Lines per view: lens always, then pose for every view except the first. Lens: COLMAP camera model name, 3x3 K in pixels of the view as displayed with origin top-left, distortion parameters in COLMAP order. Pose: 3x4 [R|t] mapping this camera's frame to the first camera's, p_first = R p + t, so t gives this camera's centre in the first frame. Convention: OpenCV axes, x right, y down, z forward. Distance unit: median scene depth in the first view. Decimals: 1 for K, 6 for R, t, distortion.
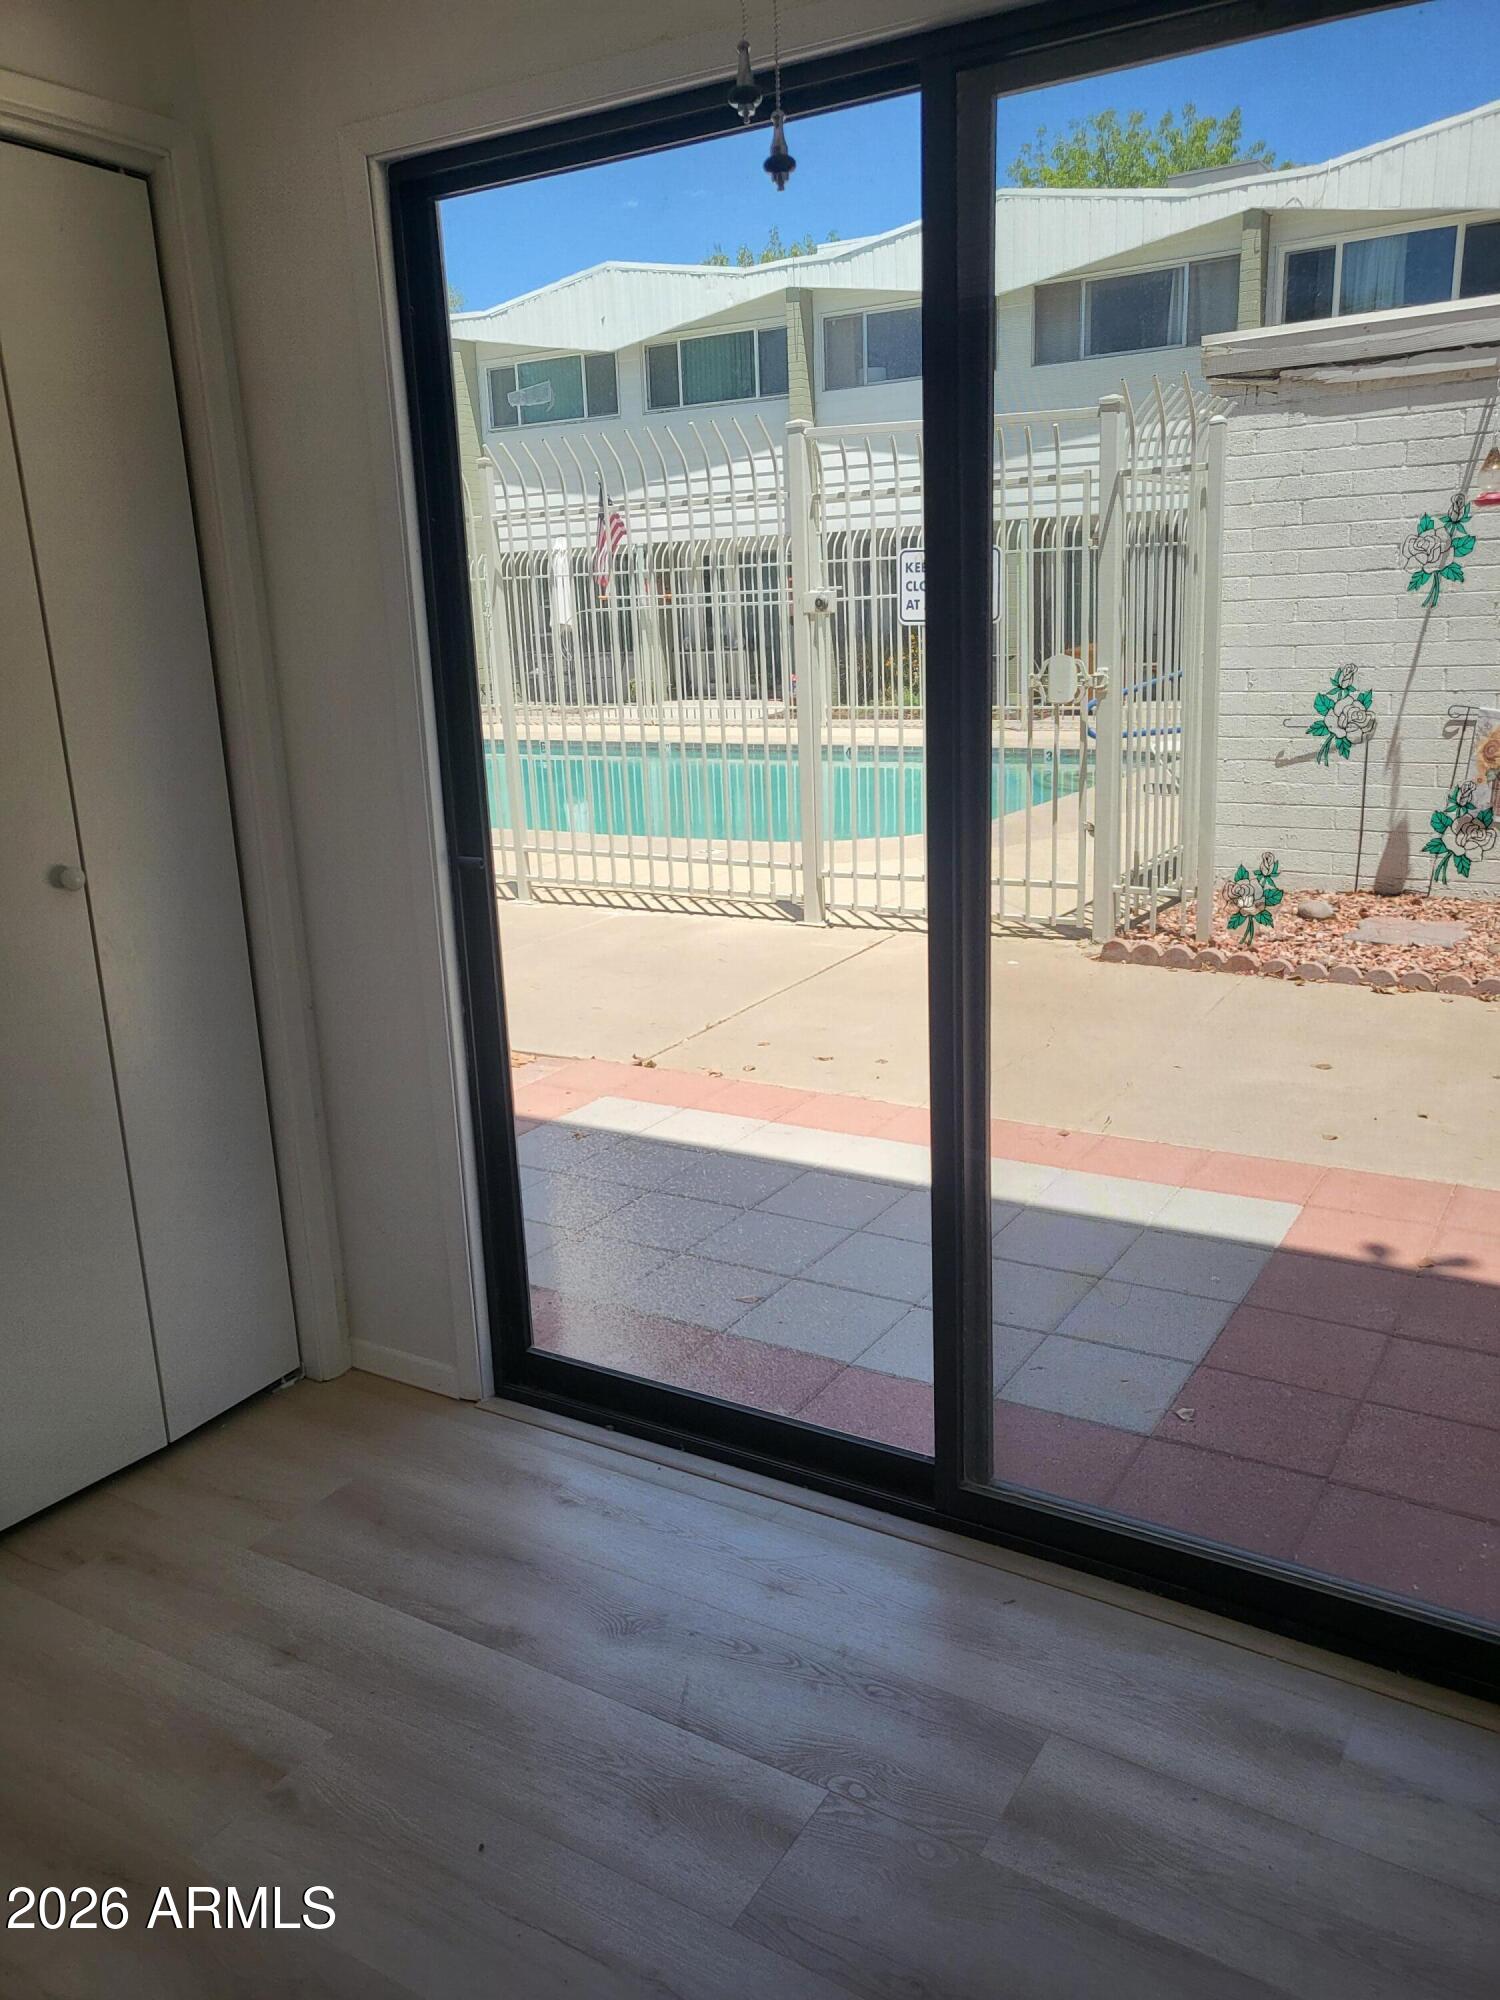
lens RADIAL K [[1556.2, 0, 753.7], [0, 1556.2, 1003.9], [0, 0, 1]] dist [0.000752, 0.034831]
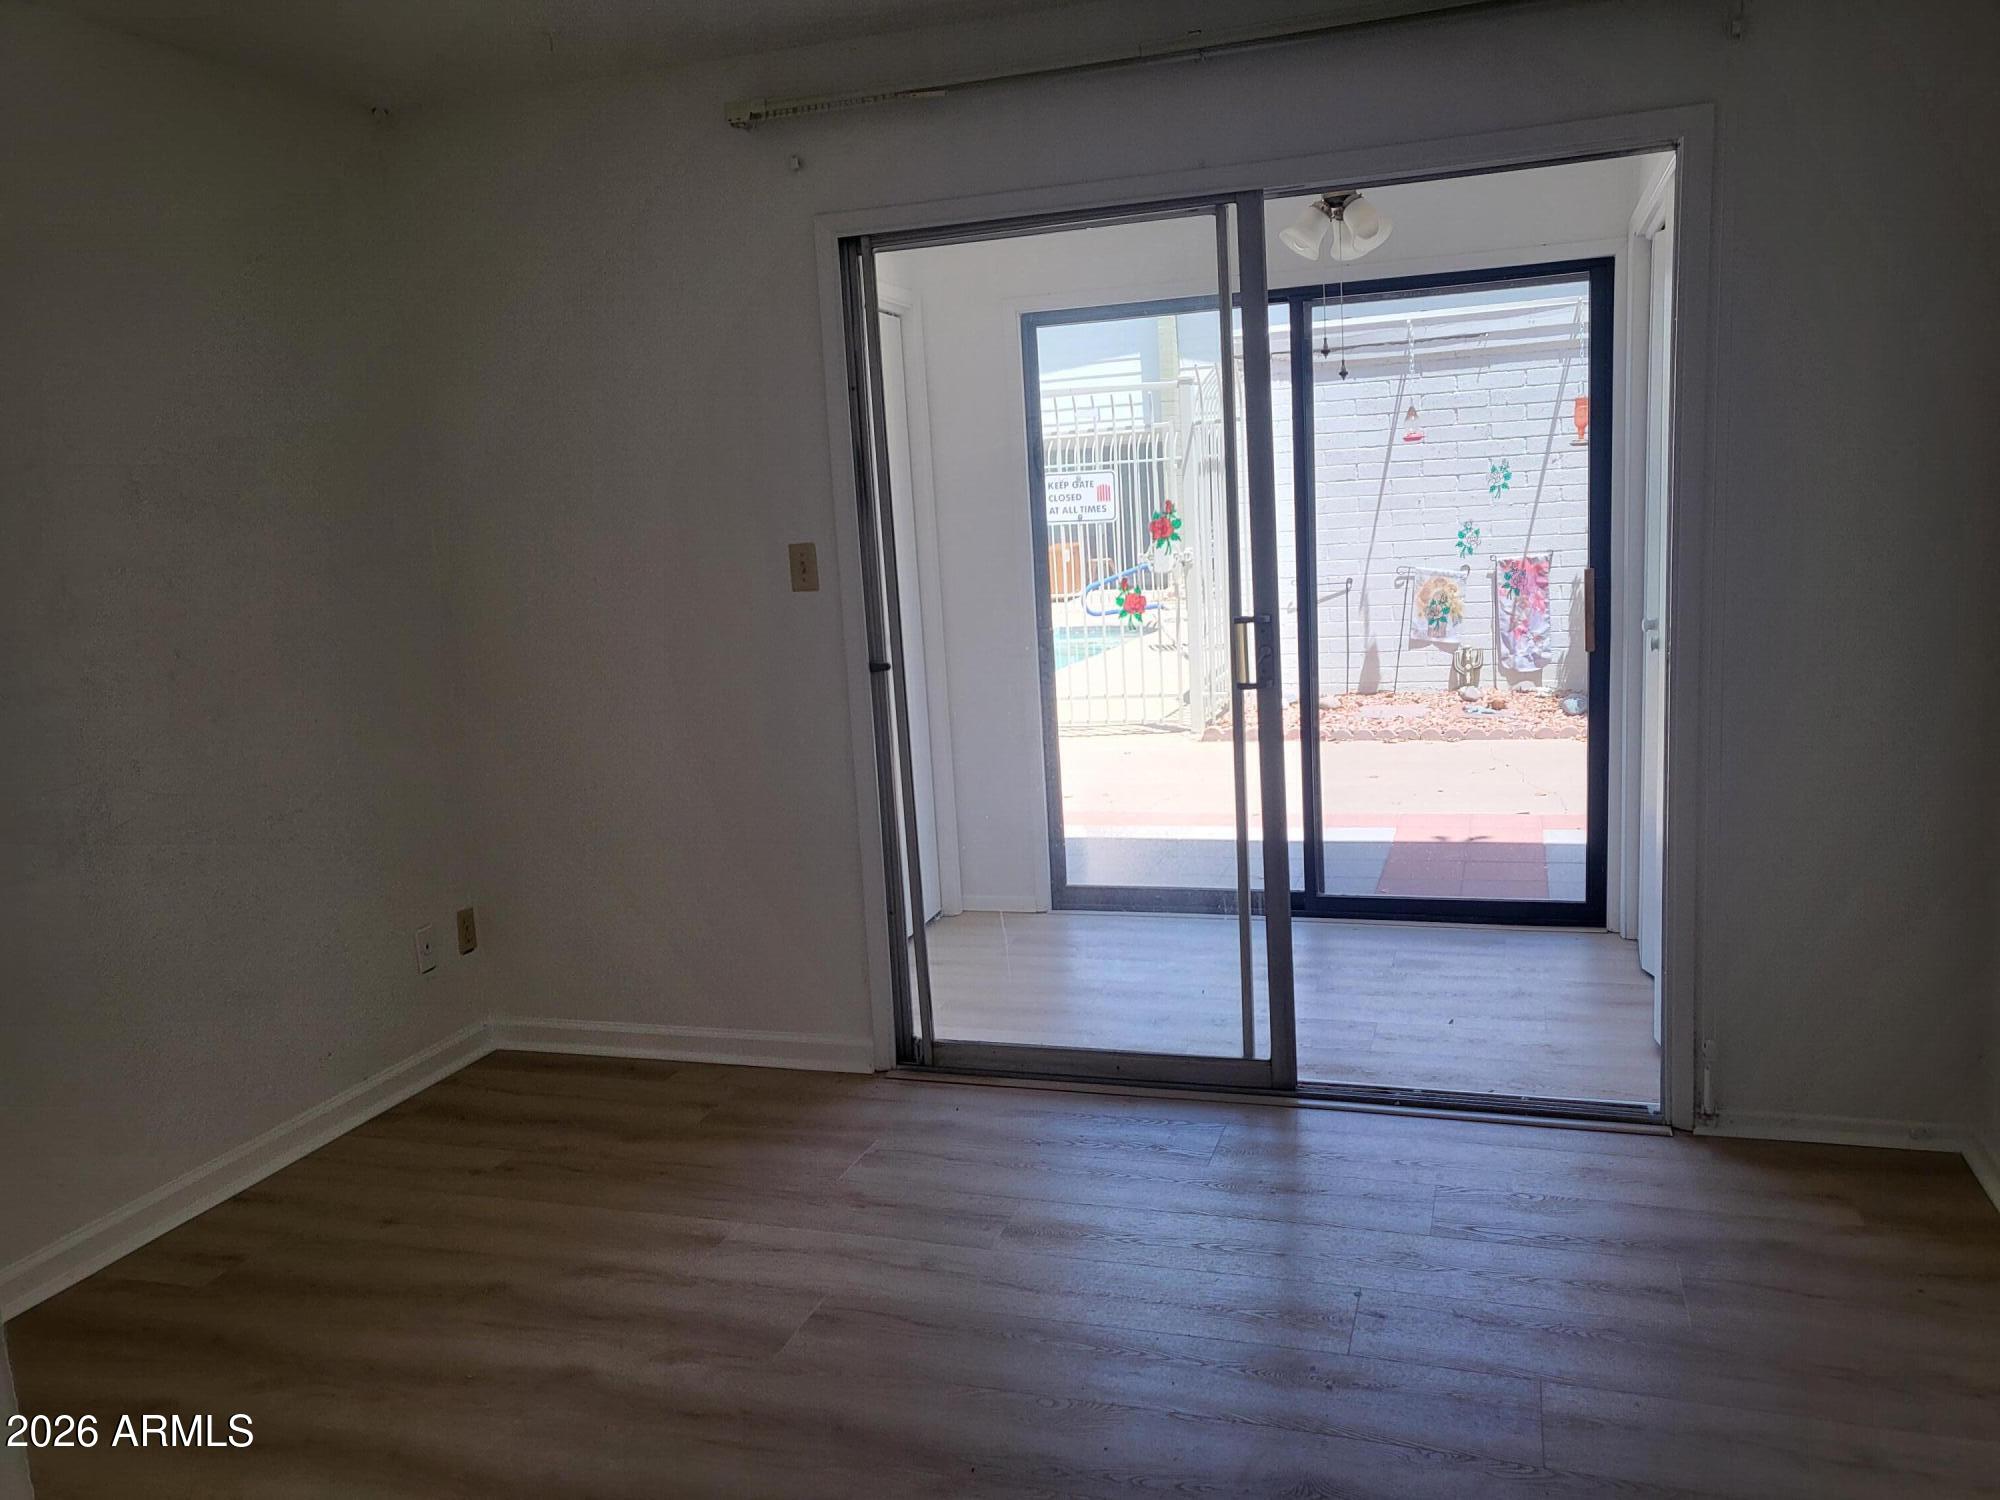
lens RADIAL K [[1556.2, 0, 994.7], [0, 1556.2, 748.5], [0, 0, 1]] dist [0.000752, 0.034831]
pose [[0.974757, -0.052202, 0.217079, -0.319458], [0.074235, 0.992743, -0.094611, 0.114762], [-0.210565, 0.108338, 0.971558, -0.436021]]
